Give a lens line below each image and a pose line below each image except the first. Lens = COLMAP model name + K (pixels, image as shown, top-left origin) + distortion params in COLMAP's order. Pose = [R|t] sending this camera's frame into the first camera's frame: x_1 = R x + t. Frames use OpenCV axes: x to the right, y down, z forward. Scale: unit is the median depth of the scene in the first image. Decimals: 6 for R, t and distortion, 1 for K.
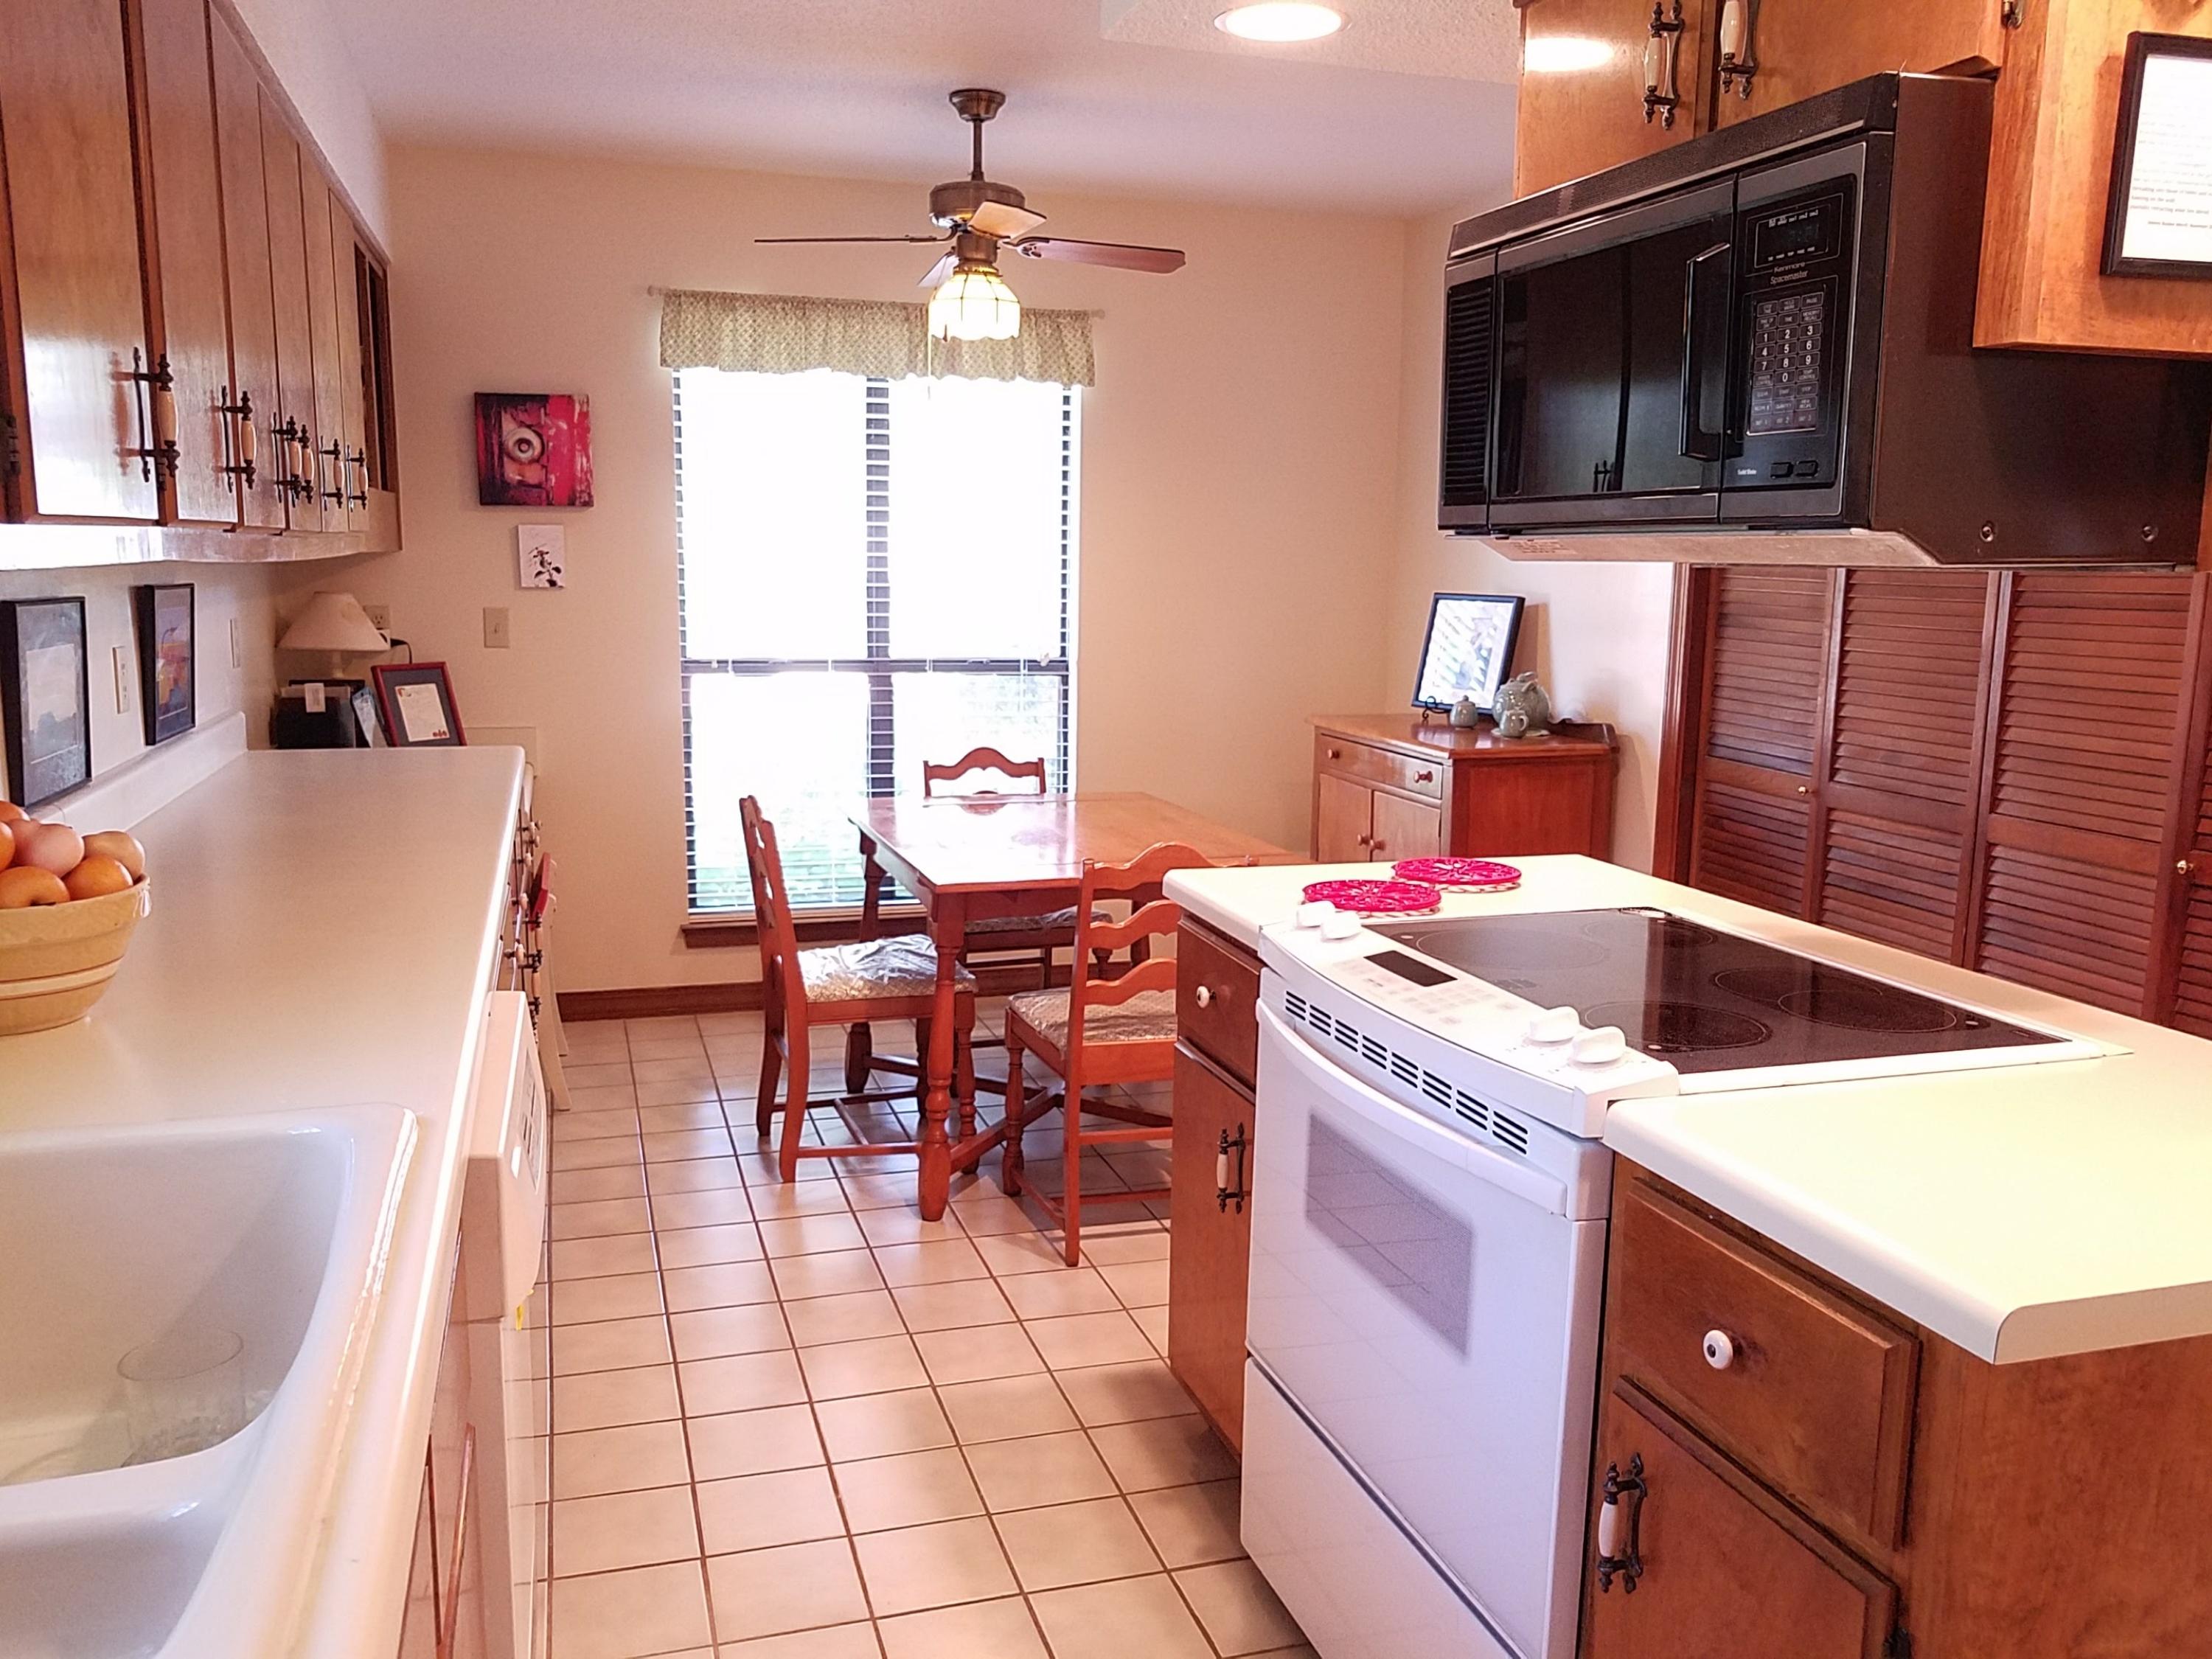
lens RADIAL K [[1728.1, 0, 1106.7], [0, 1728.1, 827.7], [0, 0, 1]] dist [-0.012358, 0.017739]
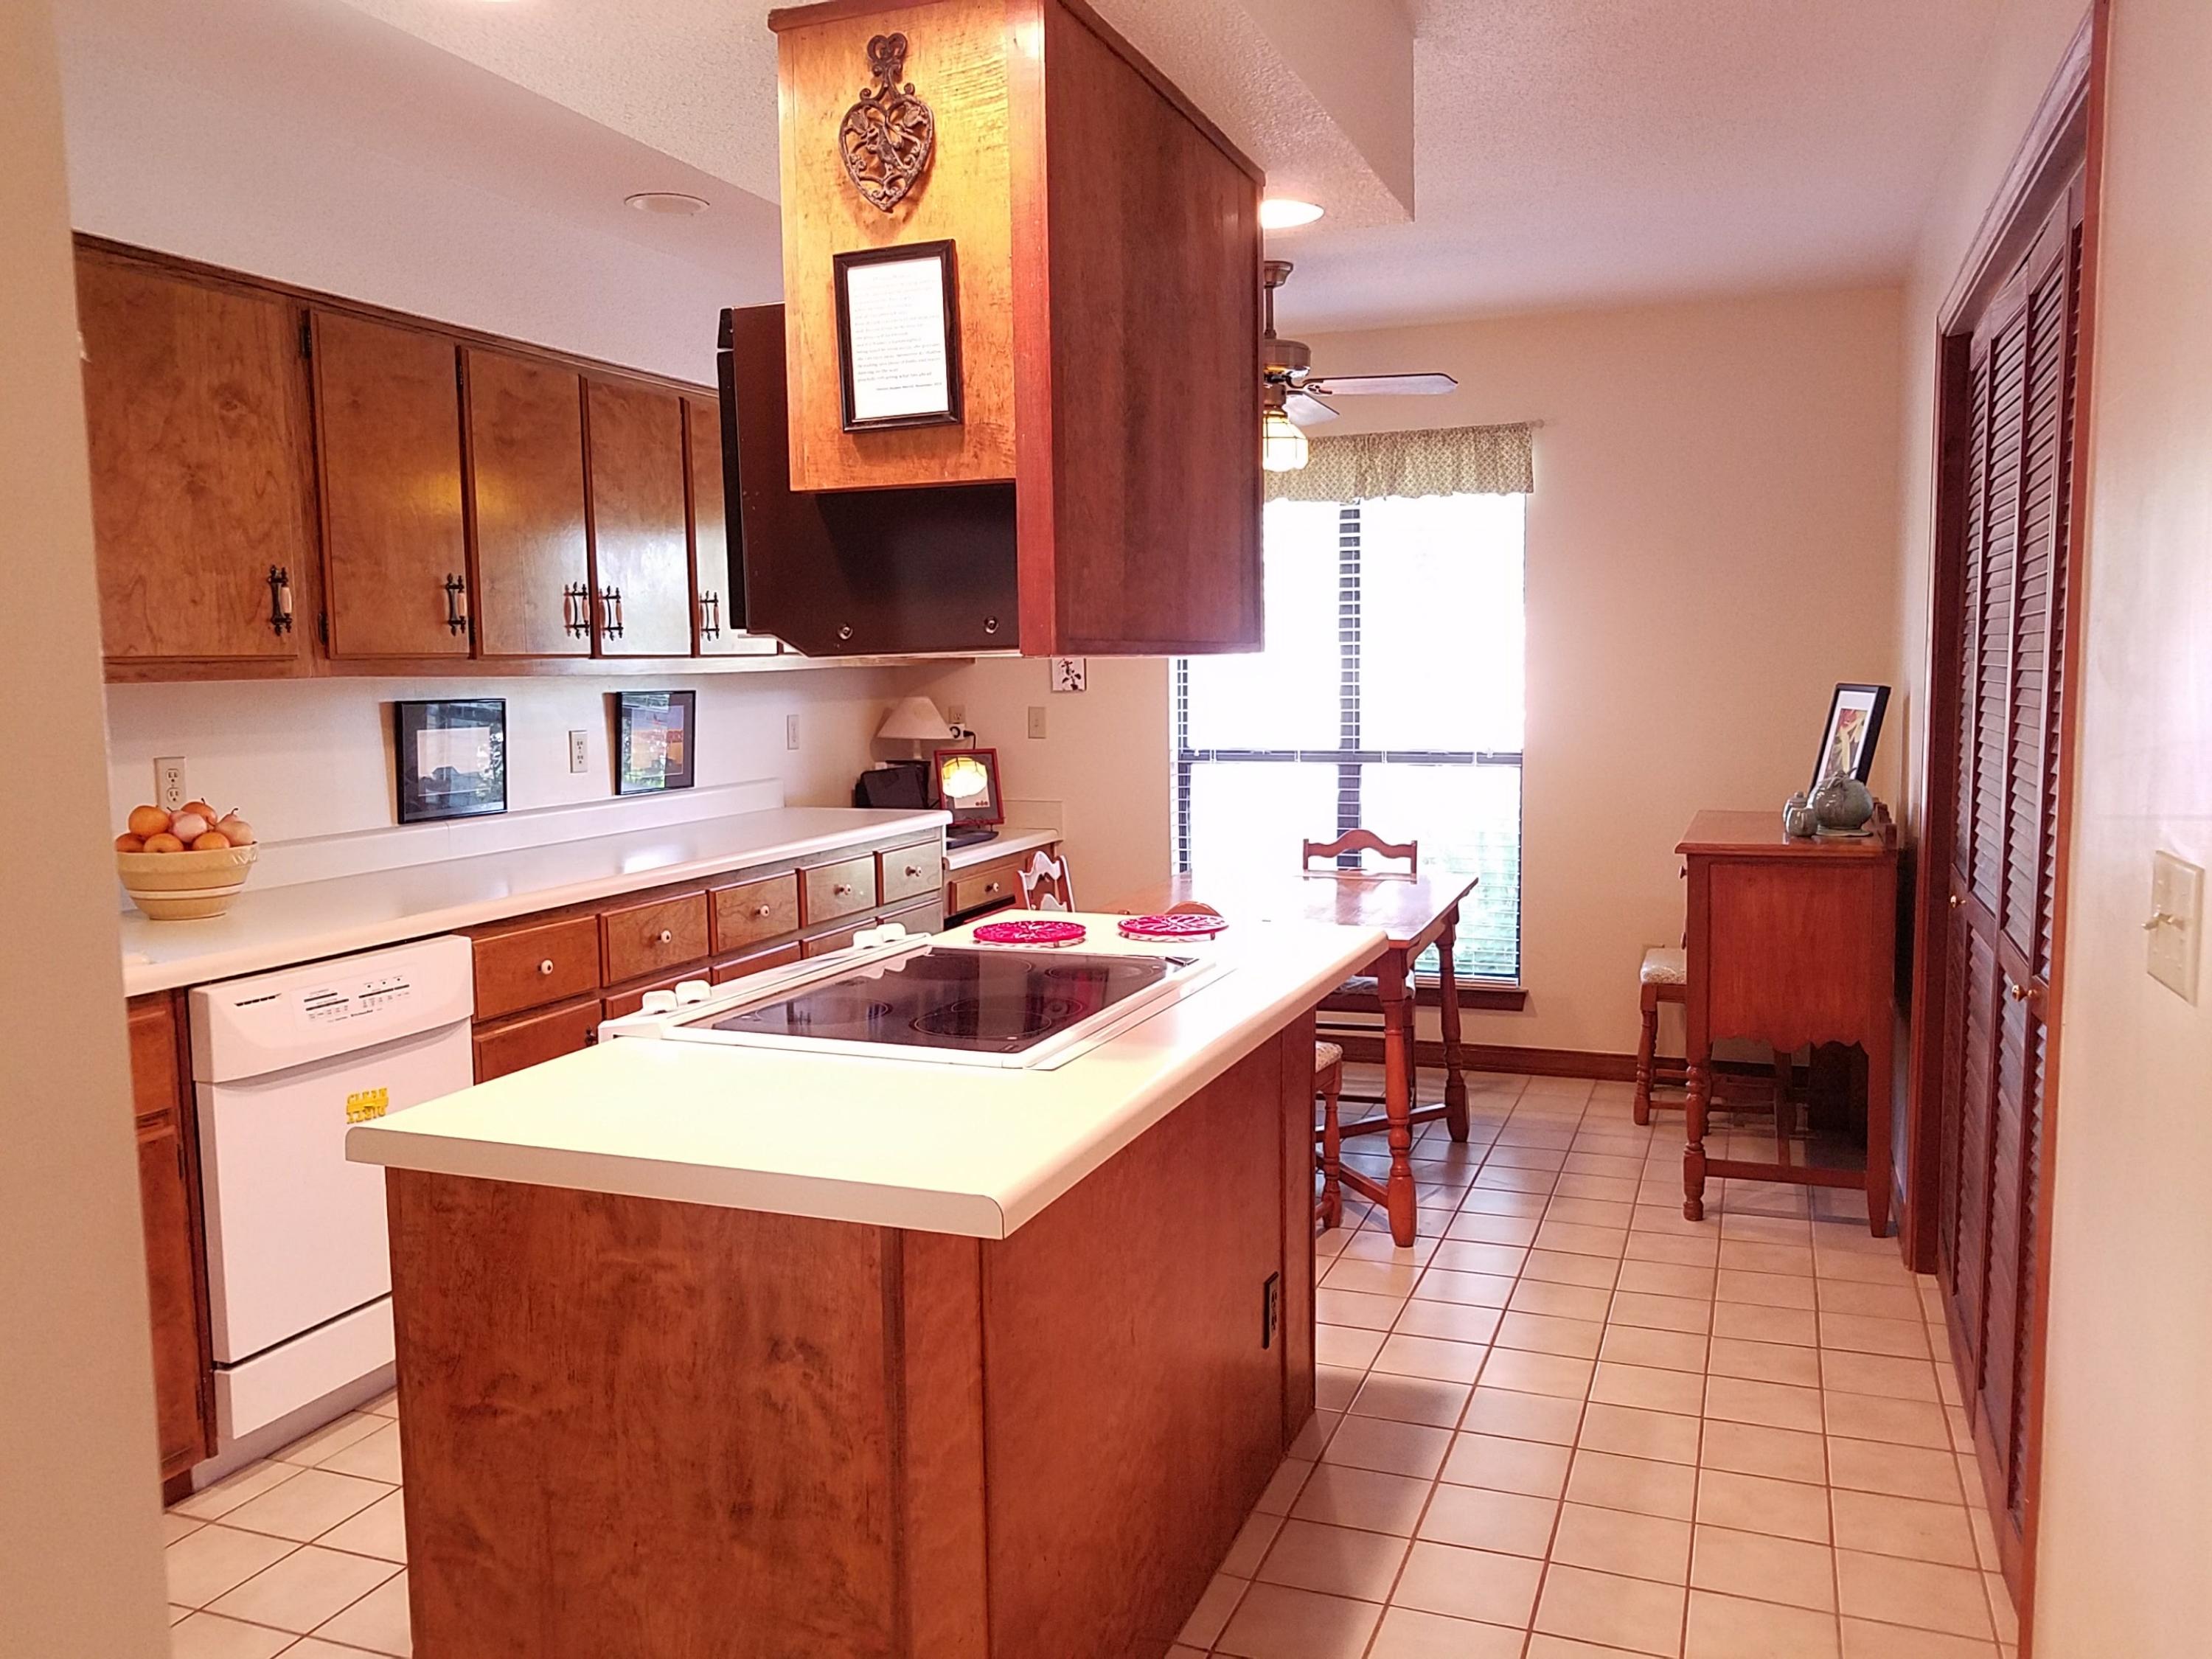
lens RADIAL K [[1728.1, 0, 1122.8], [0, 1728.1, 837.9], [0, 0, 1]] dist [-0.012358, 0.017739]
pose [[0.786094, 0.038405, -0.616913, 0.516761], [-0.071506, 0.997017, -0.029048, 0.002001], [0.613957, 0.066948, 0.786495, 0.041457]]
